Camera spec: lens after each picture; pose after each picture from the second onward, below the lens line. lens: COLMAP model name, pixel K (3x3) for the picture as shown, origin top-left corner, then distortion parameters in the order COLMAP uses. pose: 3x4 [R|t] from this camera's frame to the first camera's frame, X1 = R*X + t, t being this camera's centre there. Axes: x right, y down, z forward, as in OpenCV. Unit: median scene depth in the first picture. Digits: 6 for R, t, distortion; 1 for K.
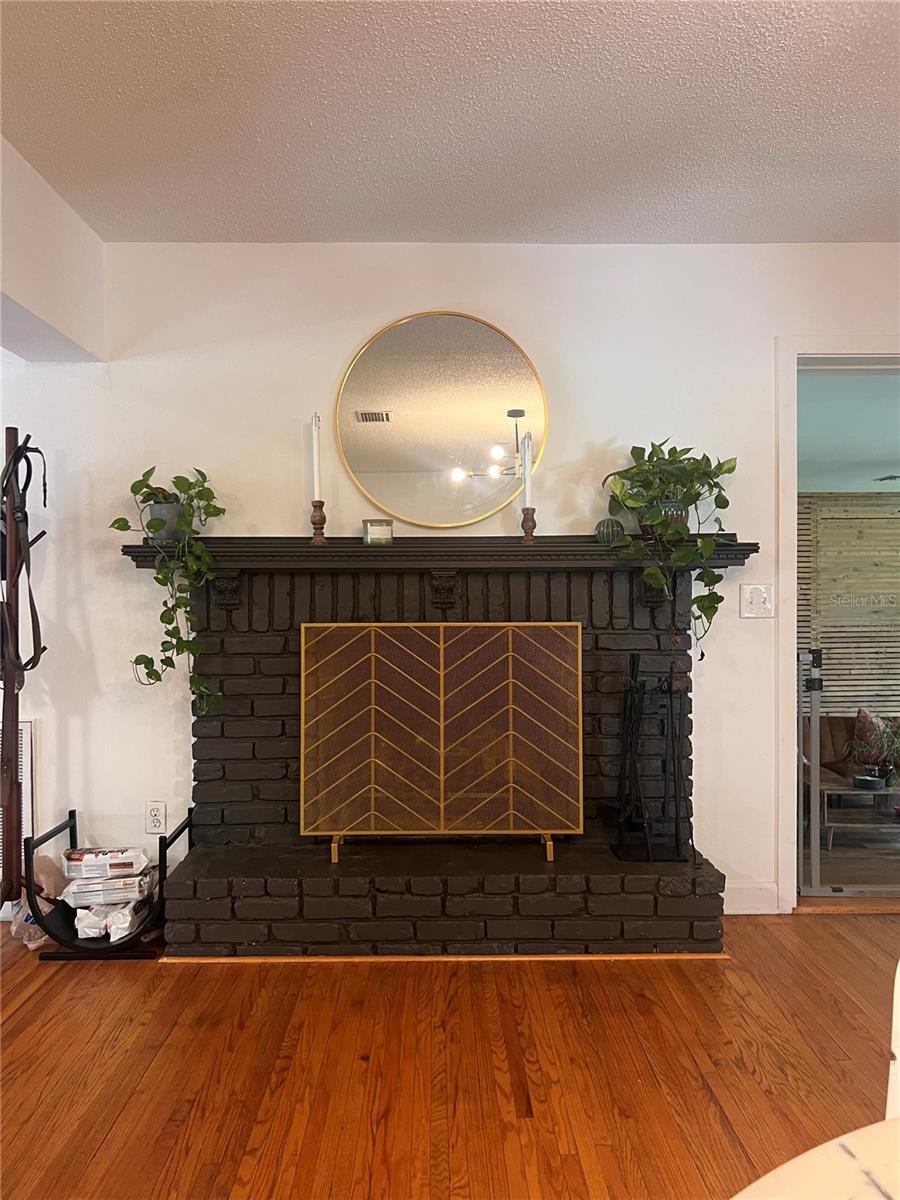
lens RADIAL K [[910.0, 0, 450.0], [0, 910.0, 600.0], [0, 0, 1]] dist [-0.000021, -0.004919]
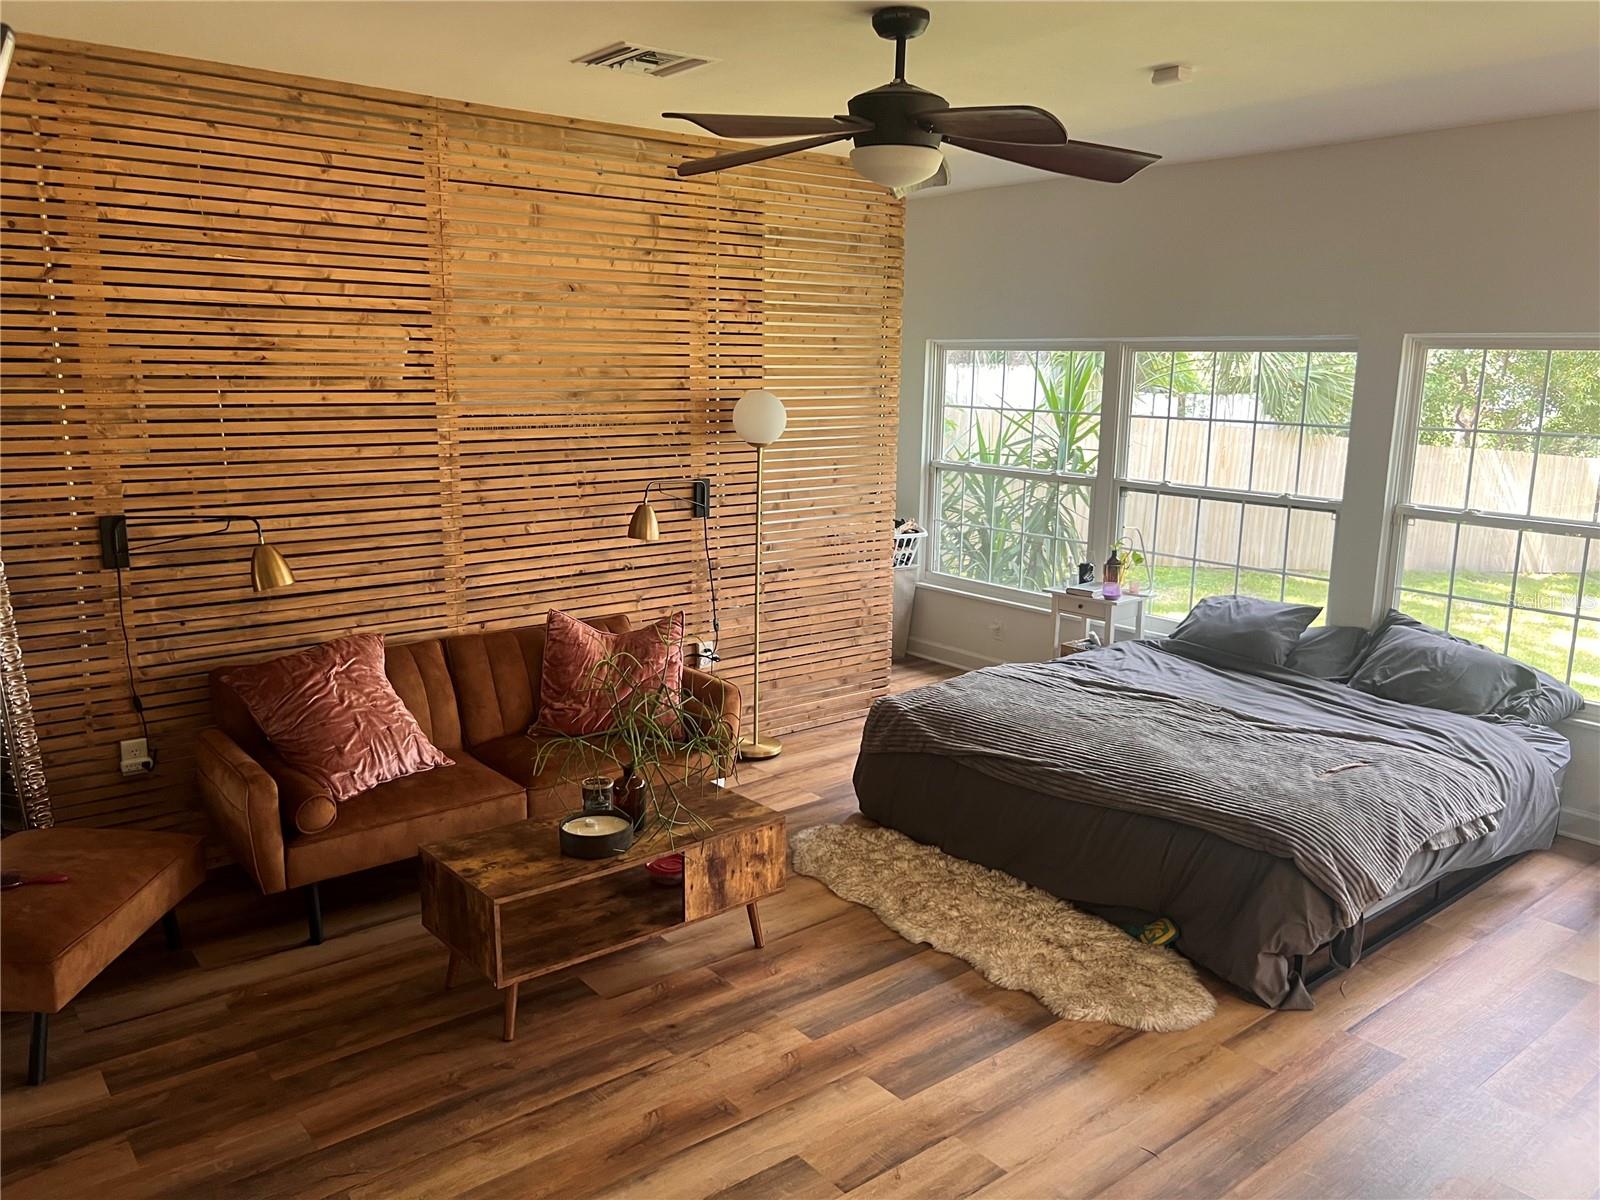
lens RADIAL K [[1213.3, 0, 800.0], [0, 1213.3, 600.0], [0, 0, 1]] dist [-0.000021, -0.004919]
pose [[0.788438, -0.106974, 0.605741, 0.178313], [-0.005481, 0.983501, 0.180820, 0.003855], [-0.615090, -0.145885, 0.774843, 0.444779]]
